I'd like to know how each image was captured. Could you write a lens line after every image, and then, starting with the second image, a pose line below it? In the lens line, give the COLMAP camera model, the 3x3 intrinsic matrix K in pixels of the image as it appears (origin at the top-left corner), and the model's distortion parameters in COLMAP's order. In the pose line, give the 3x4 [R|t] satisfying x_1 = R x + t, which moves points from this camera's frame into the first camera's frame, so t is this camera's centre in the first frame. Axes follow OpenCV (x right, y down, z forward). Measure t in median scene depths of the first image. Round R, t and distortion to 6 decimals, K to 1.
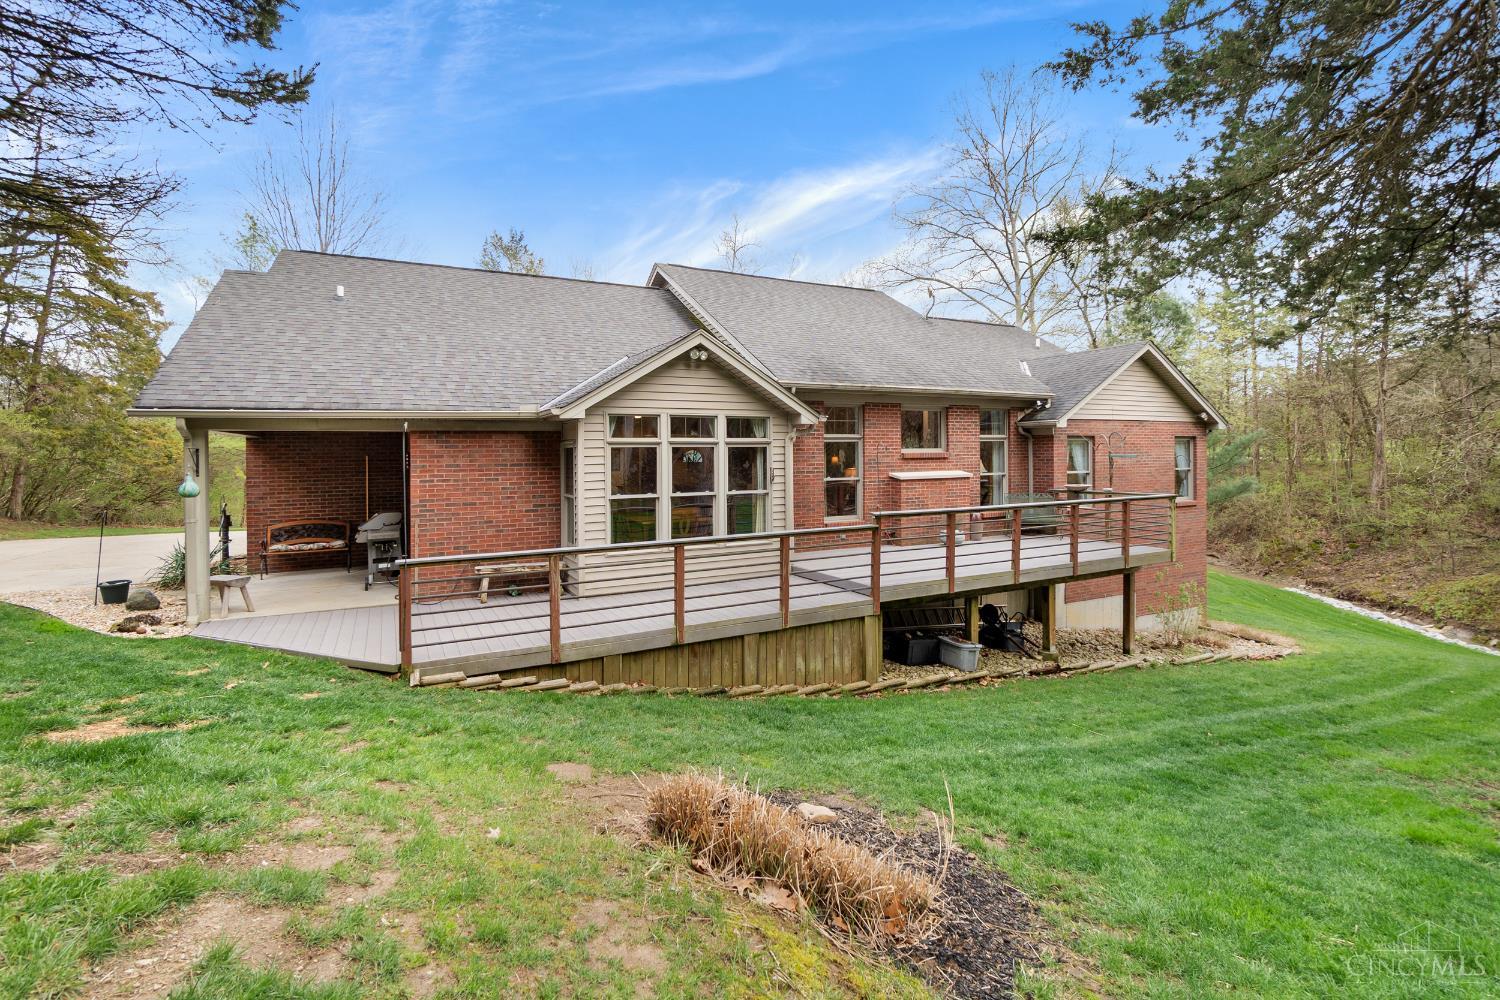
lens RADIAL K [[661.5, 0, 750.9], [0, 661.5, 459.4], [0, 0, 1]] dist [0.000761, 0.000069]
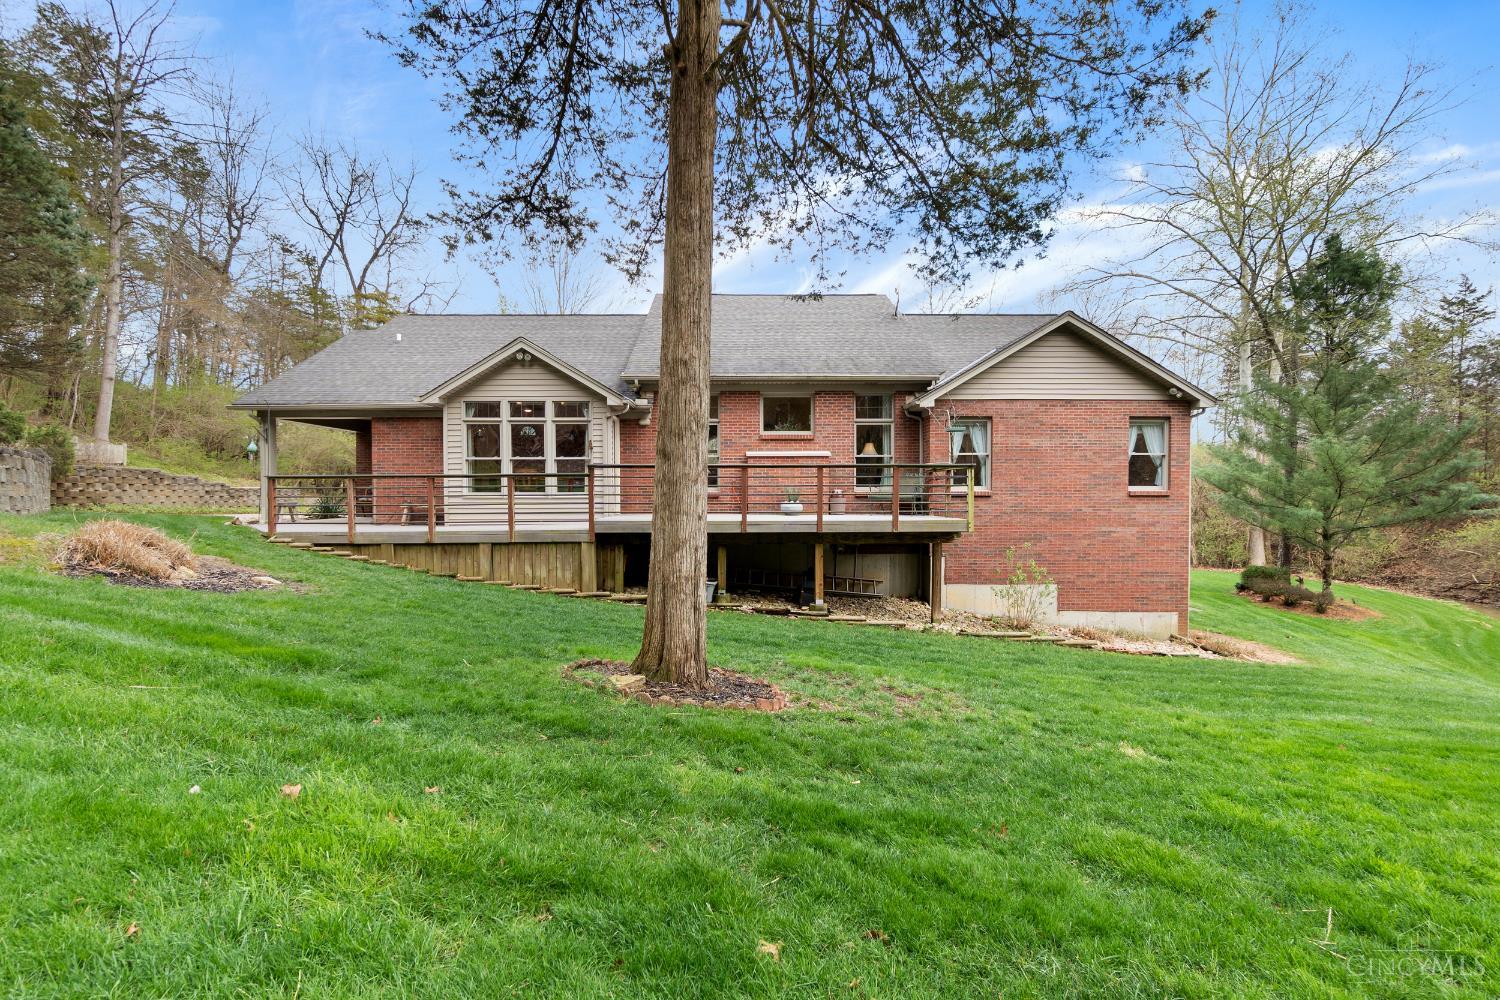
lens RADIAL K [[658.5, 0, 750.0], [0, 658.5, 500.0], [0, 0, 1]] dist [-0.001412, -0.000022]
pose [[0.898987, 0.013280, -0.437774, 0.955655], [-0.010180, 0.999904, 0.009429, 0.124655], [0.437857, -0.004020, 0.899036, -0.035089]]
